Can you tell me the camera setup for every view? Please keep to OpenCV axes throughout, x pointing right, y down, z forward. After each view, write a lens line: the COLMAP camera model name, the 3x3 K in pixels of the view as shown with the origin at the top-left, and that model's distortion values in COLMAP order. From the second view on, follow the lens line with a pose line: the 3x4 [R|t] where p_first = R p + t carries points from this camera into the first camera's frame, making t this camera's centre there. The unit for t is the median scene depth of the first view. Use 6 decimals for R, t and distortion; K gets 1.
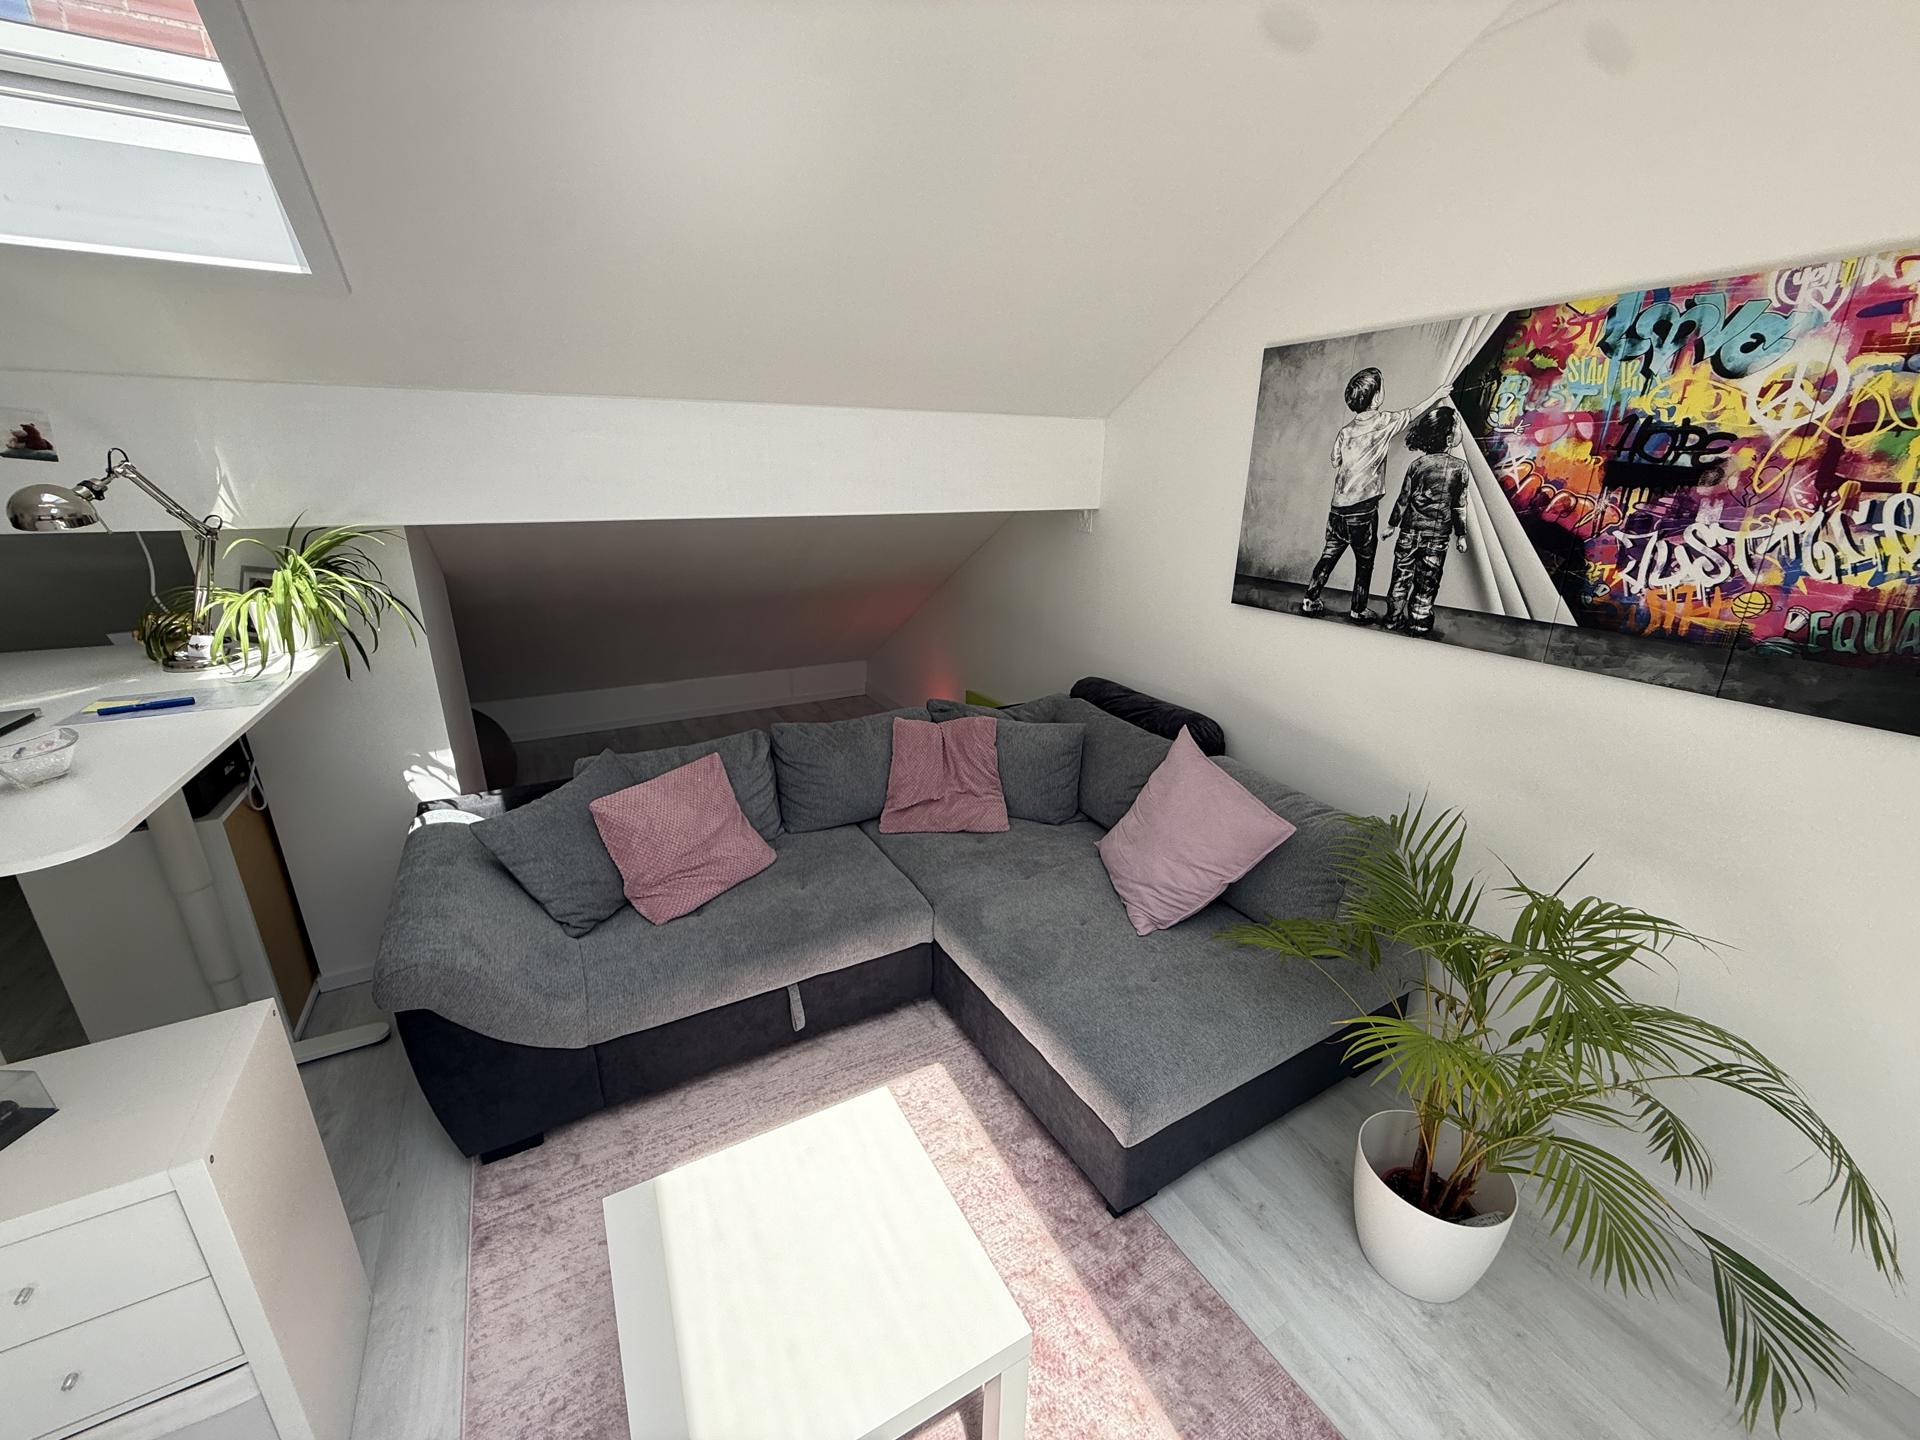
lens RADIAL K [[759.3, 0, 956.5], [0, 759.3, 724.2], [0, 0, 1]] dist [-0.002231, -0.000512]
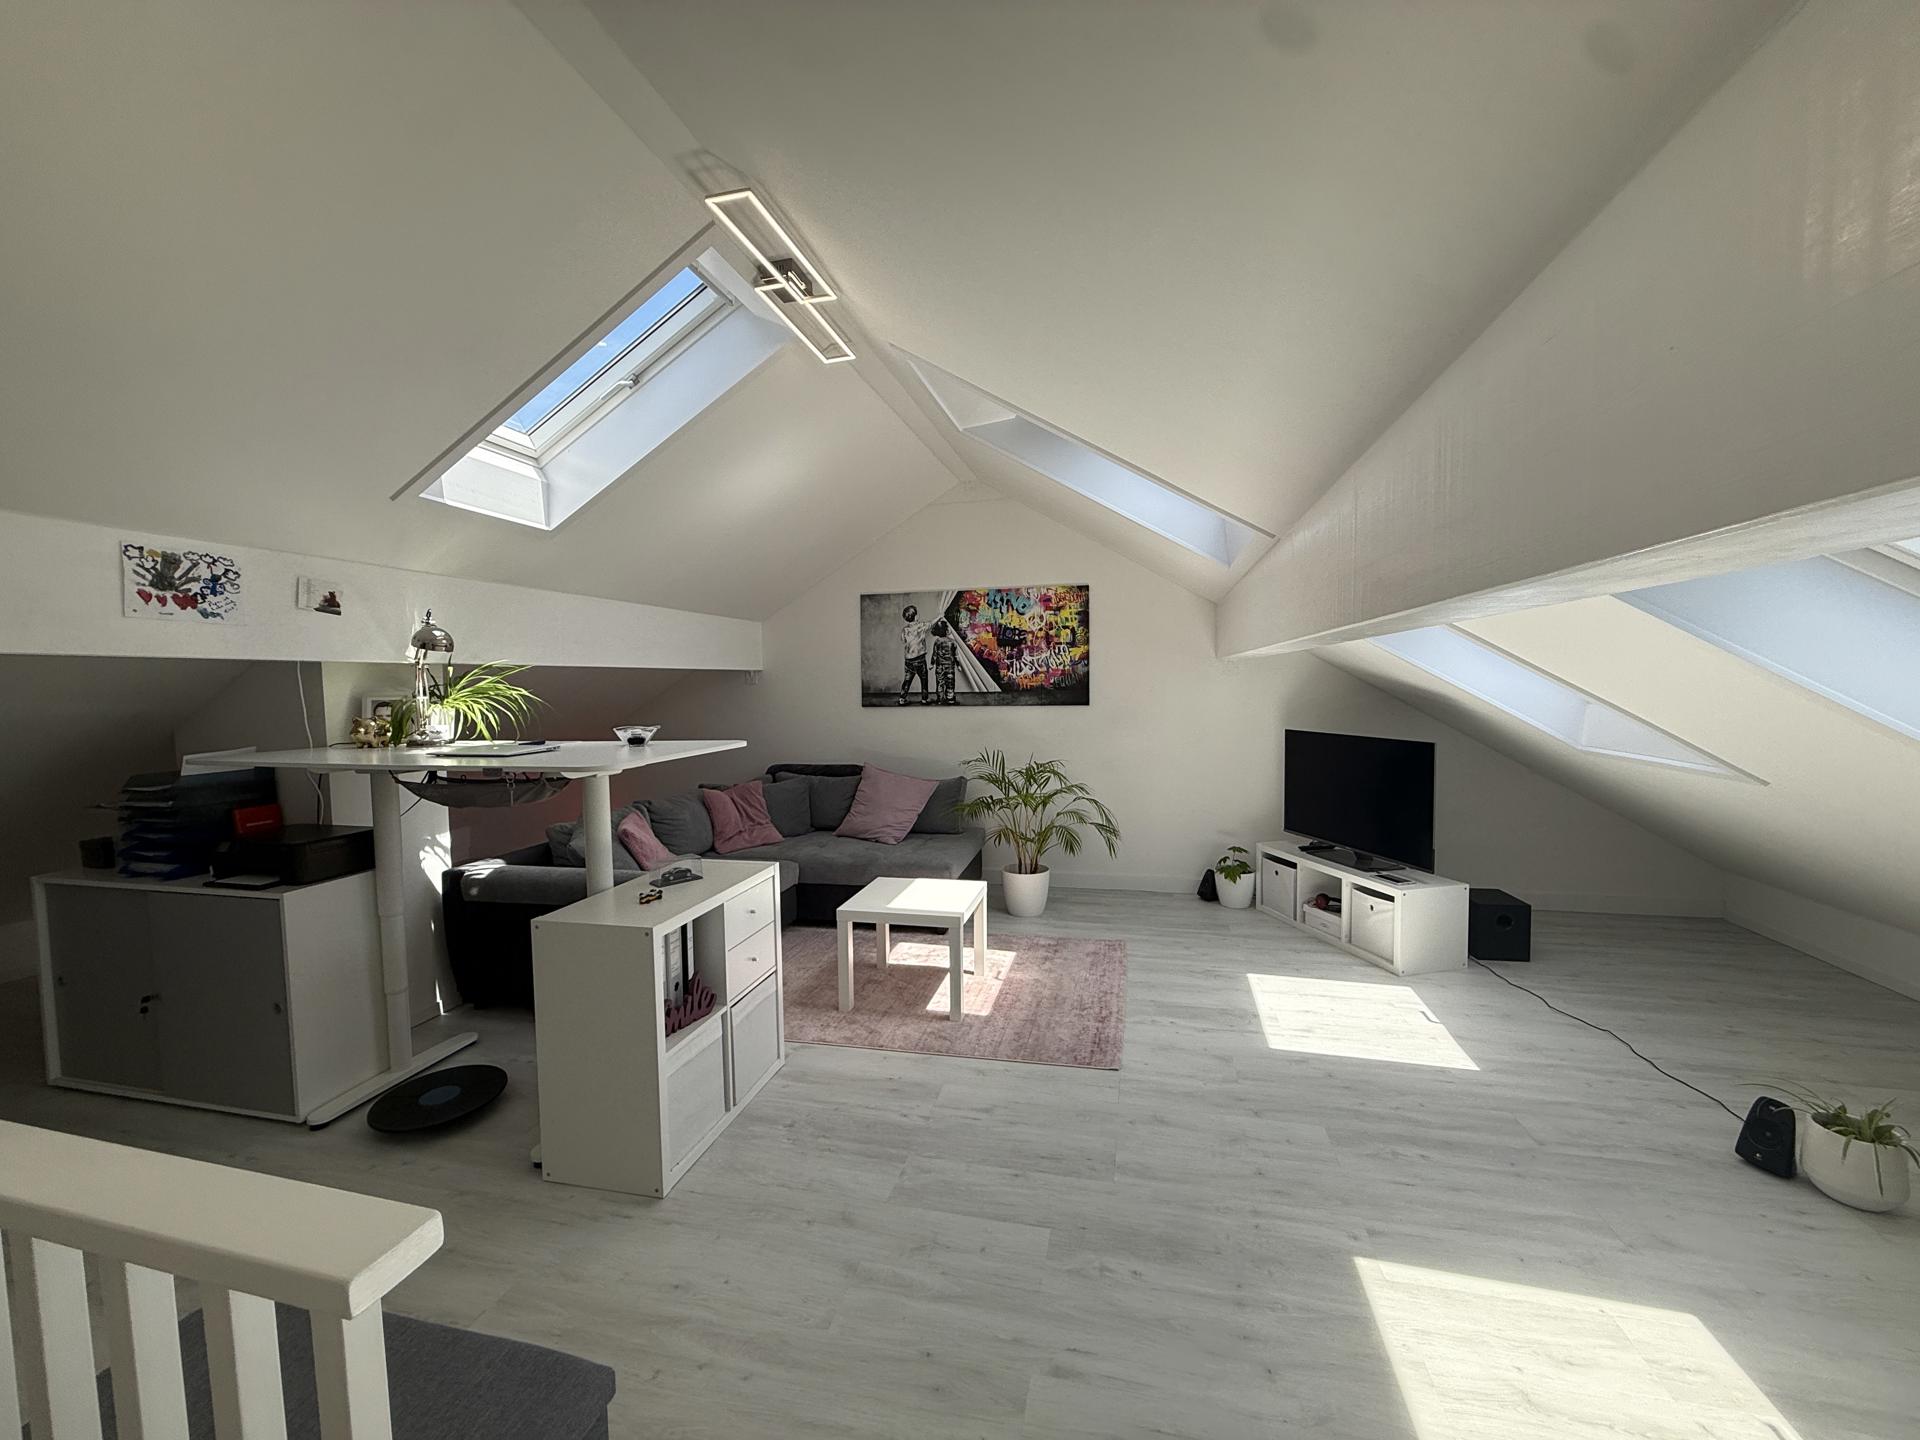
lens RADIAL K [[759.3, 0, 957.2], [0, 759.3, 725.2], [0, 0, 1]] dist [-0.002231, -0.000512]
pose [[0.673730, -0.059885, 0.736548, -1.368592], [0.253558, 0.954936, -0.154292, 0.376885], [-0.694116, 0.290708, 0.658553, -0.729396]]
